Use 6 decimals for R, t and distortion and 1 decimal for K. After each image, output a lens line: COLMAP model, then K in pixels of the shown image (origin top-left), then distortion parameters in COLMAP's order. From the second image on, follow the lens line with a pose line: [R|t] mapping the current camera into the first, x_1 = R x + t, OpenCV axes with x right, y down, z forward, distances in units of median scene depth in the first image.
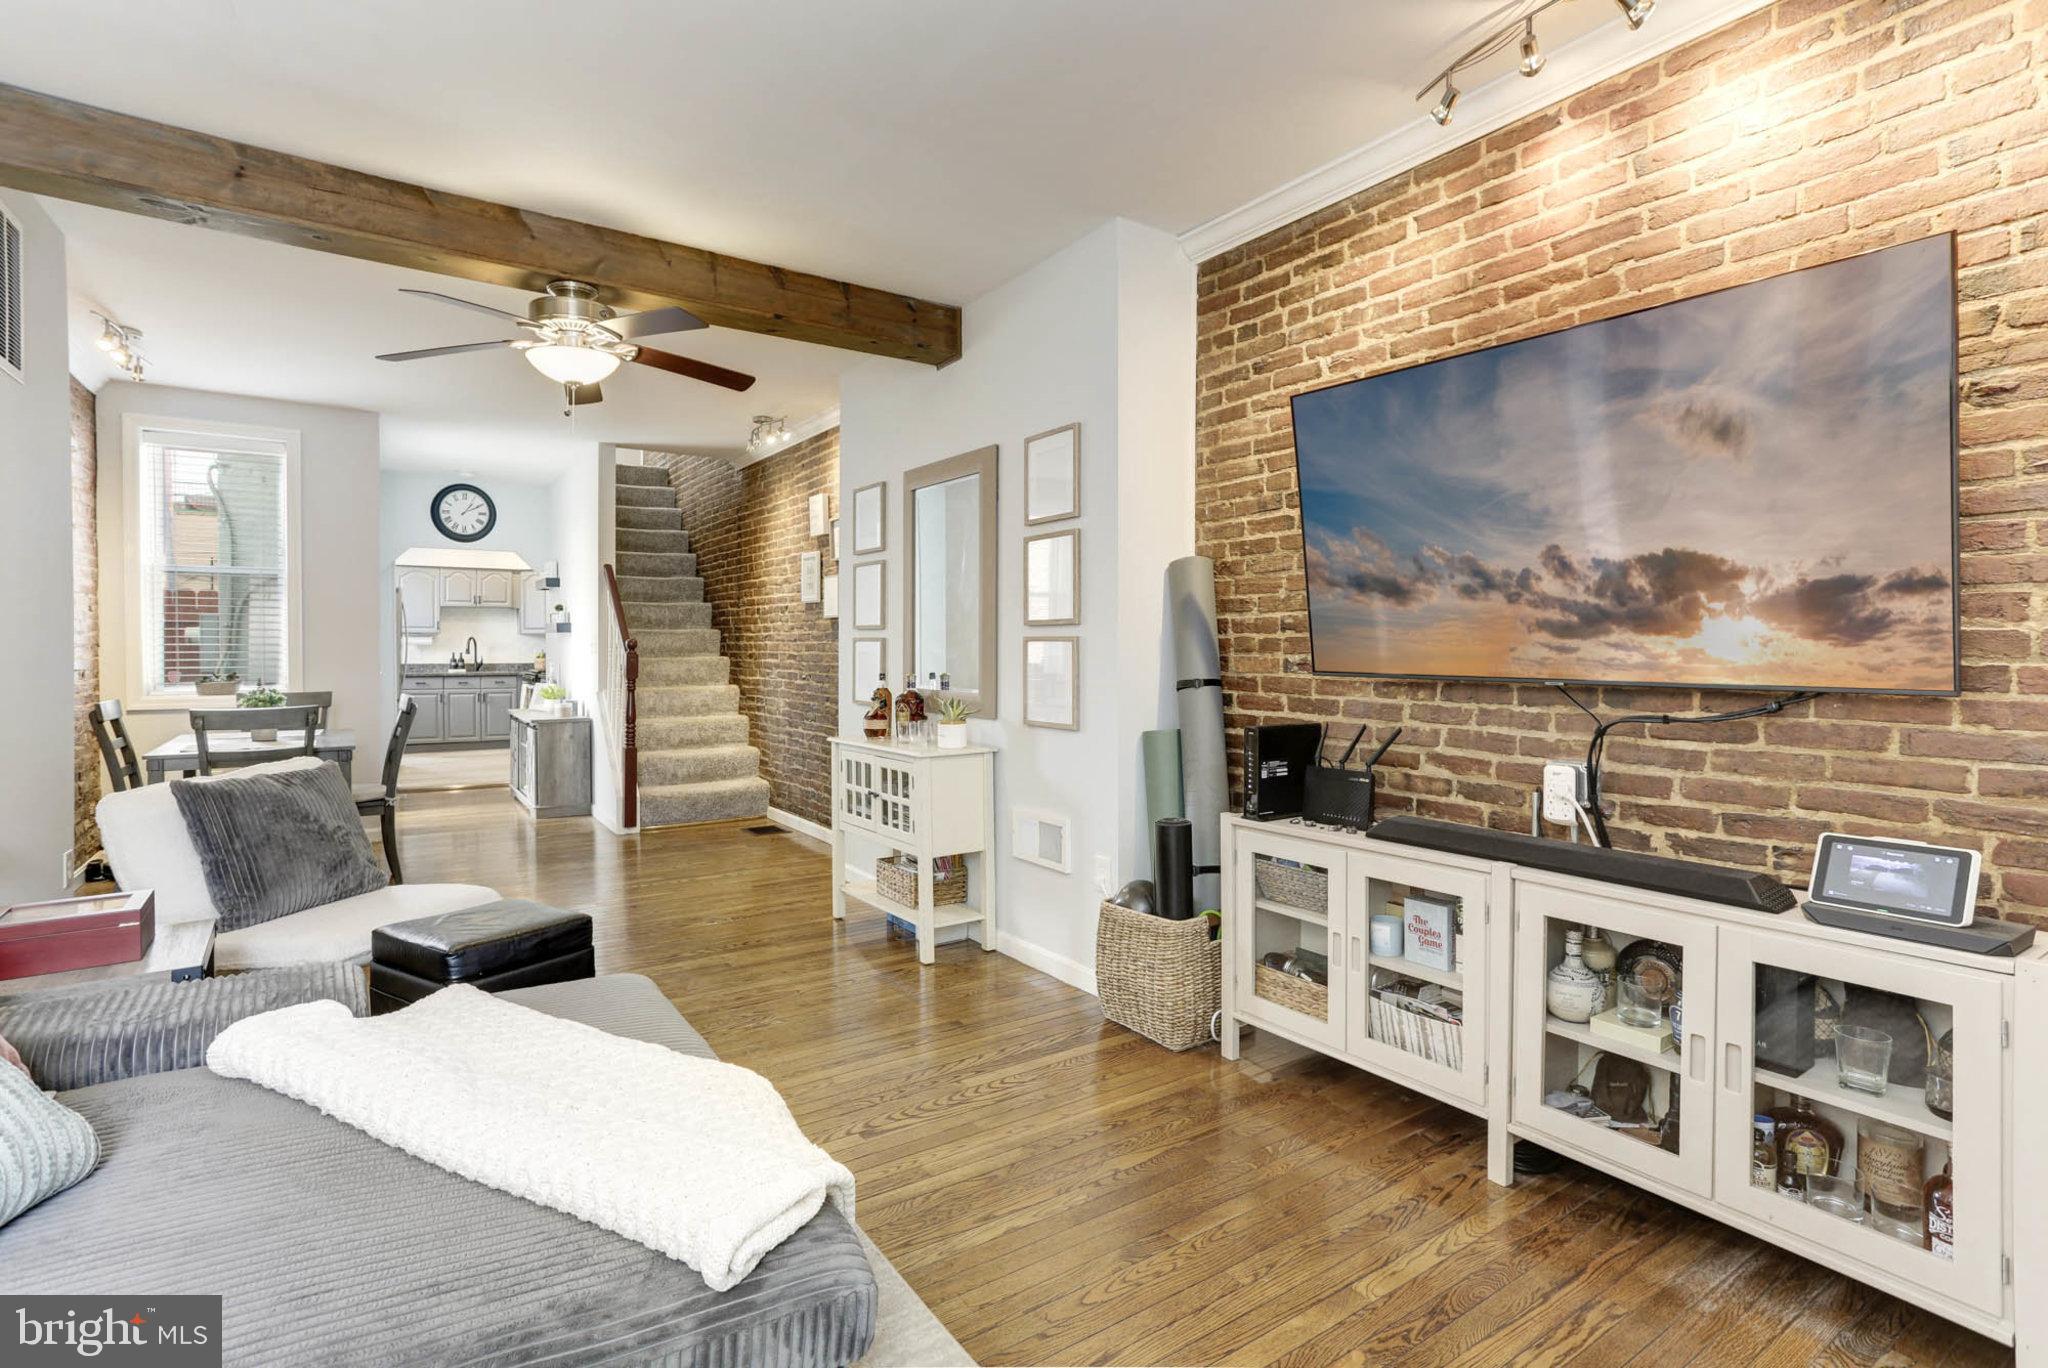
lens RADIAL K [[960.6, 0, 896.2], [0, 960.6, 653.7], [0, 0, 1]] dist [-0.000903, 0.000020]
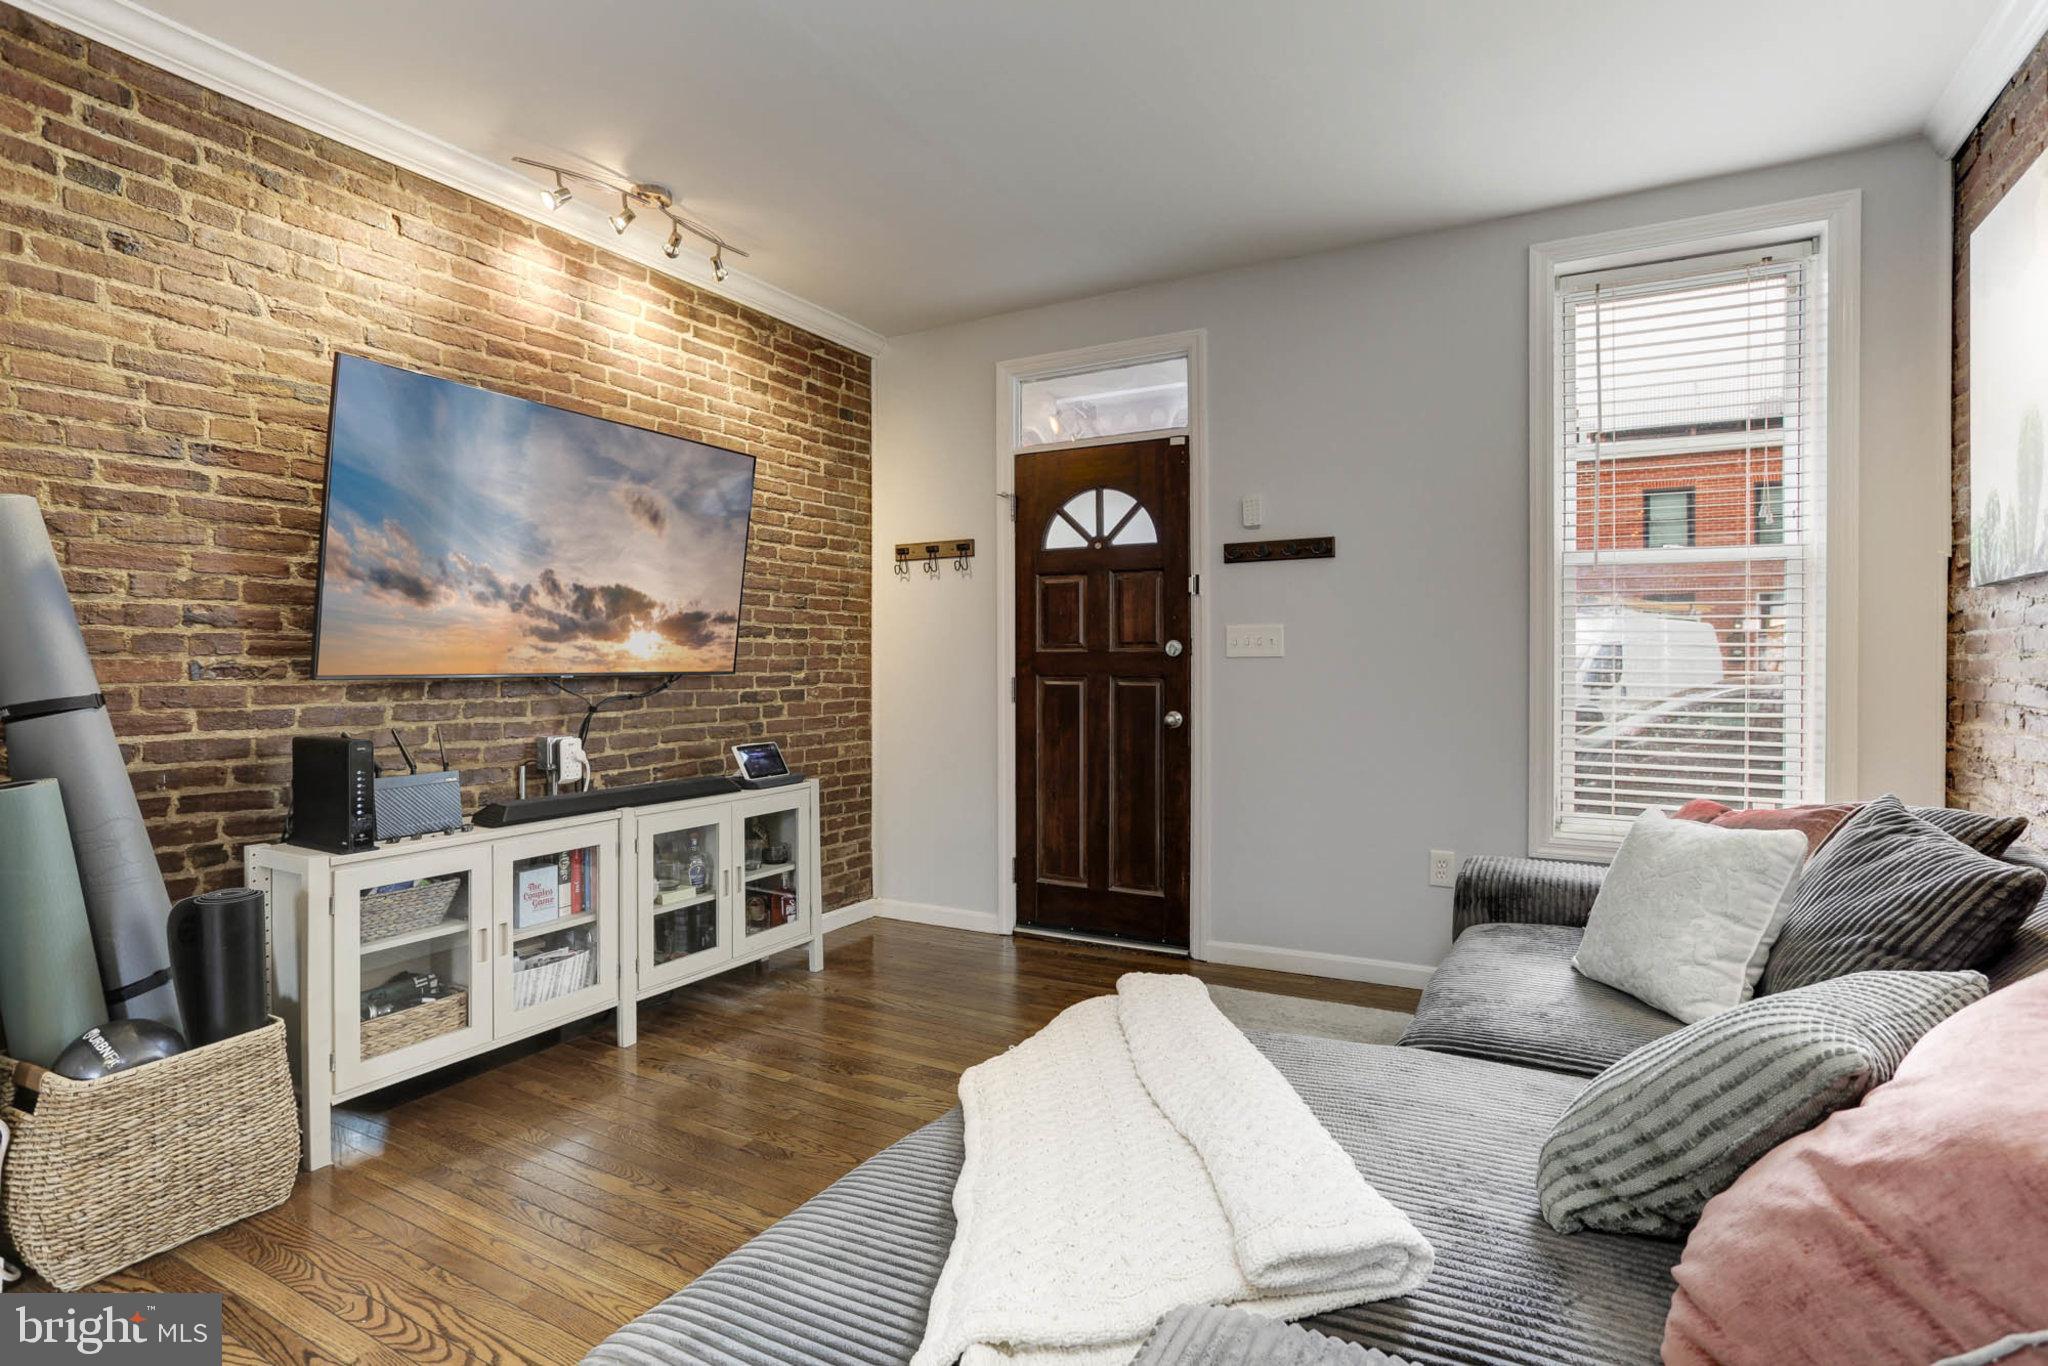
lens RADIAL K [[1064.0, 0, 1018.3], [0, 1064.0, 663.3], [0, 0, 1]] dist [-0.063706, 0.035723]
pose [[-0.511414, -0.004140, 0.859325, -0.605993], [0.005150, 0.999956, 0.007883, 0.003556], [-0.859319, 0.008457, -0.511370, 0.844123]]
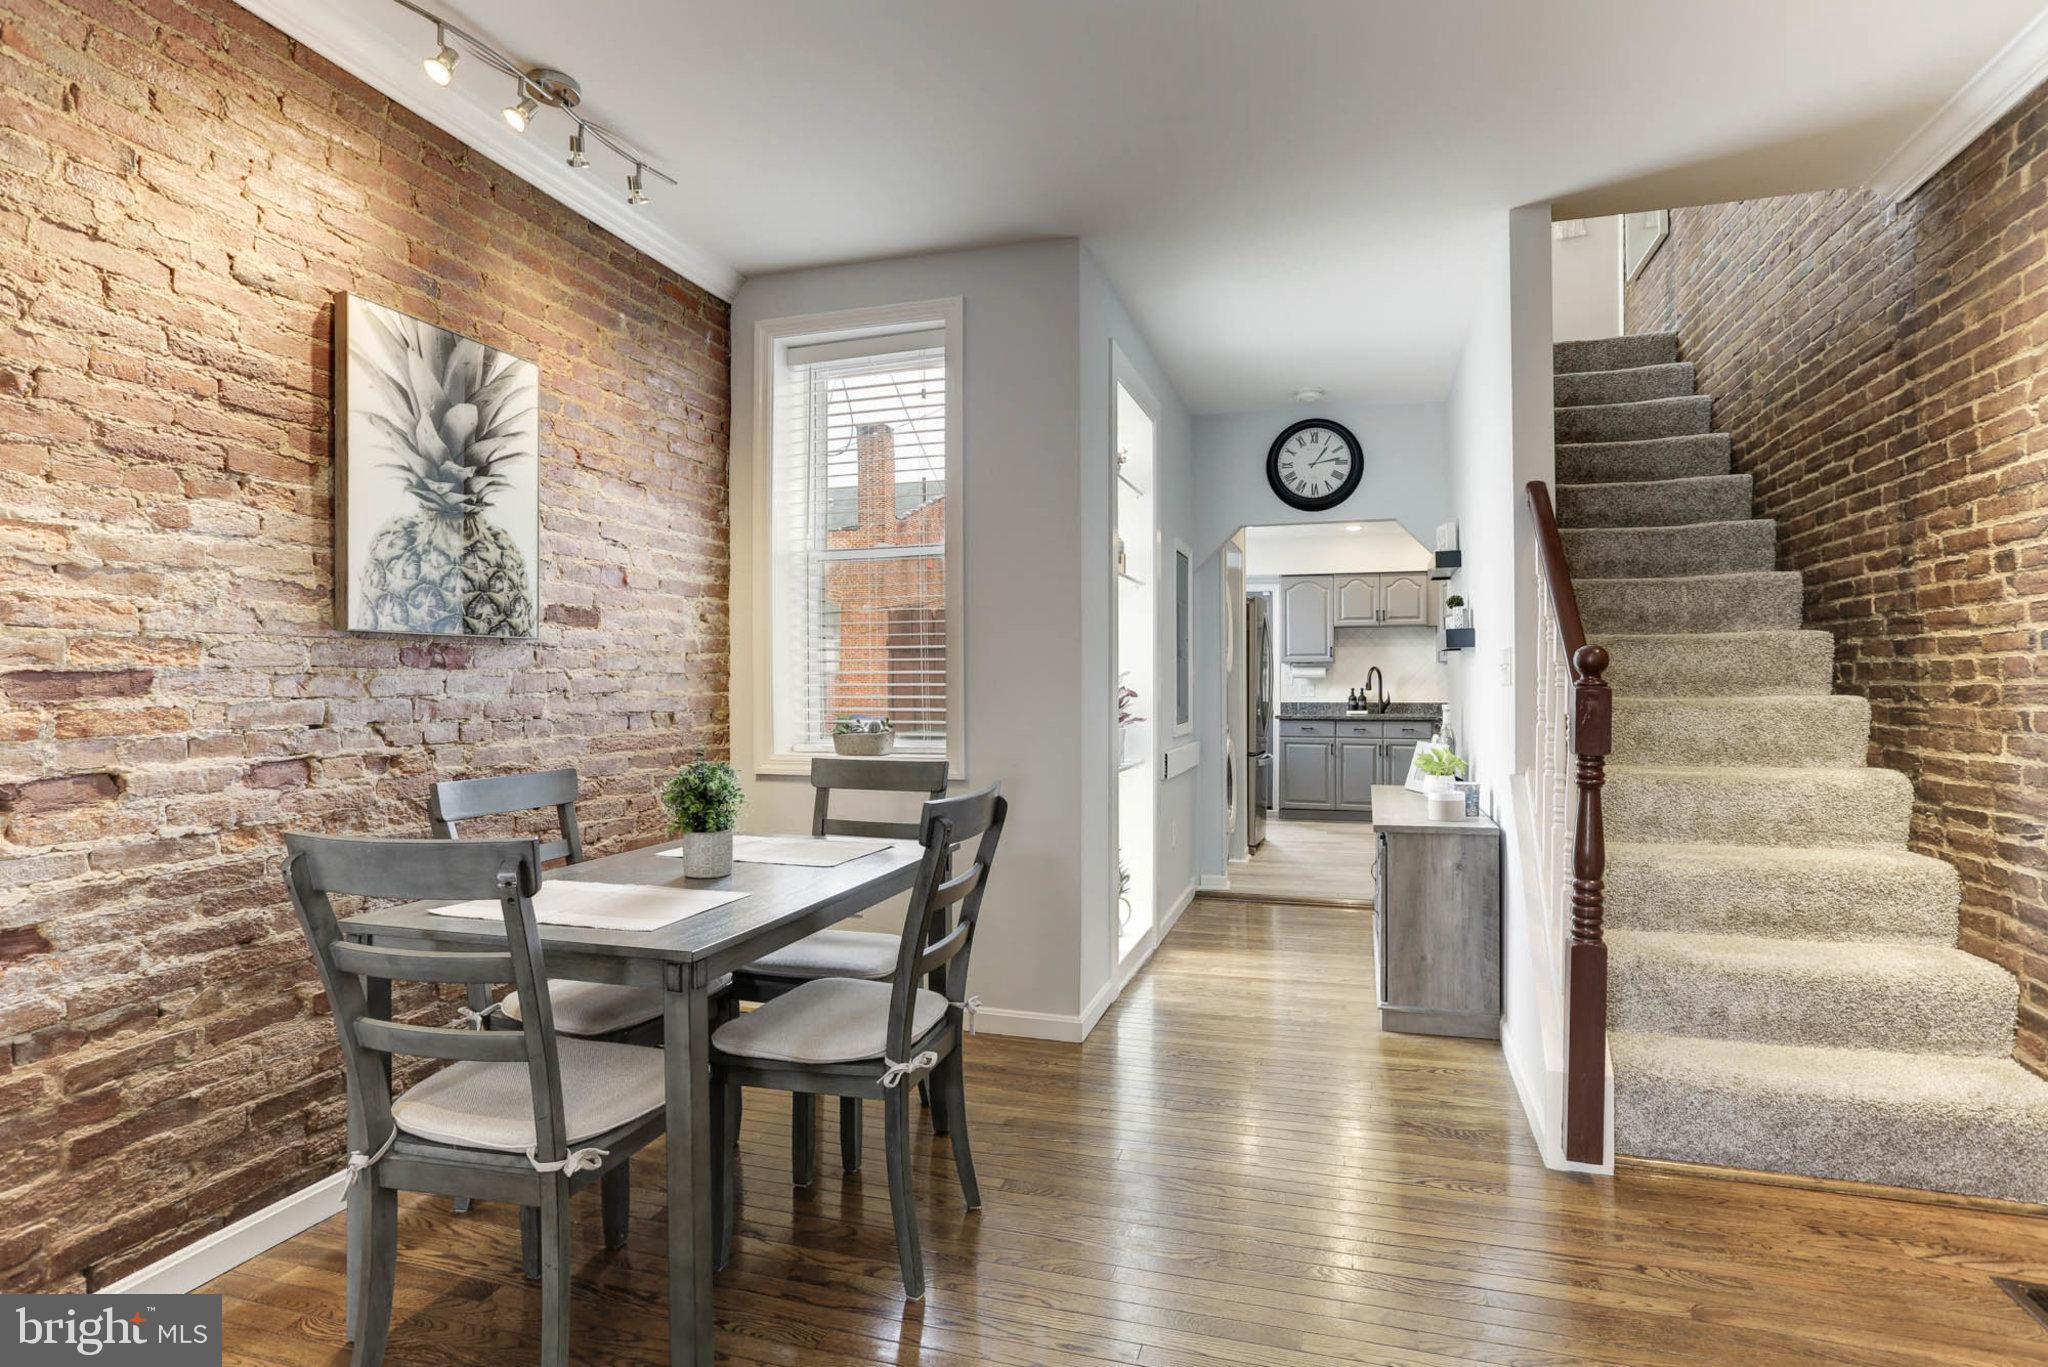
lens RADIAL K [[982.4, 0, 1062.9], [0, 982.4, 679.3], [0, 0, 1]] dist [-0.060159, 0.030947]
pose [[0.704716, -0.006748, -0.709457, -0.329293], [-0.001743, 0.999935, -0.011242, 0.003399], [0.709487, 0.009159, 0.704659, 1.261265]]
